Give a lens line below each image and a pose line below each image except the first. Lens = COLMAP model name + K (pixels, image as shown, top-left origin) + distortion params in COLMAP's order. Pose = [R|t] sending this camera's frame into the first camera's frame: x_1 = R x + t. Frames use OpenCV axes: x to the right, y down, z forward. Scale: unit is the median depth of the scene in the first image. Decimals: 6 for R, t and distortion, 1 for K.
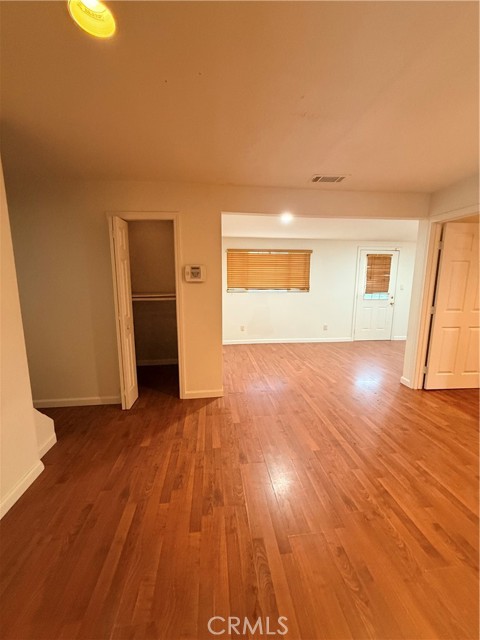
lens RADIAL K [[255.8, 0, 240.5], [0, 255.8, 320.6], [0, 0, 1]] dist [0.000063, -0.000671]
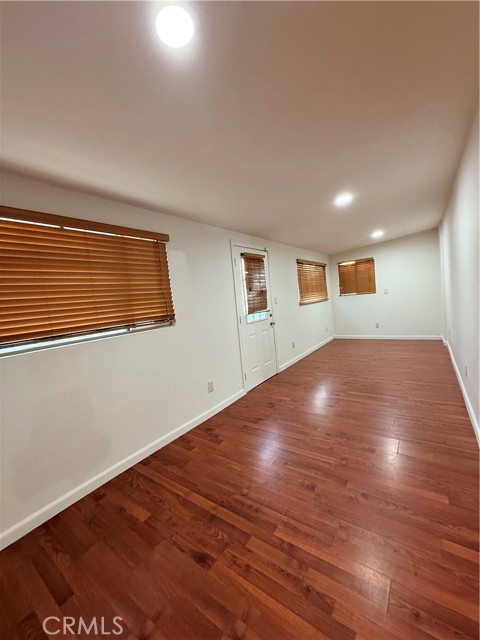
lens RADIAL K [[255.8, 0, 241.9], [0, 255.8, 316.7], [0, 0, 1]] dist [0.000063, -0.000671]
pose [[0.669790, -0.124917, 0.731968, 0.012106], [0.218168, 0.975347, -0.033184, -0.083632], [-0.709778, 0.181918, 0.680530, 0.593947]]
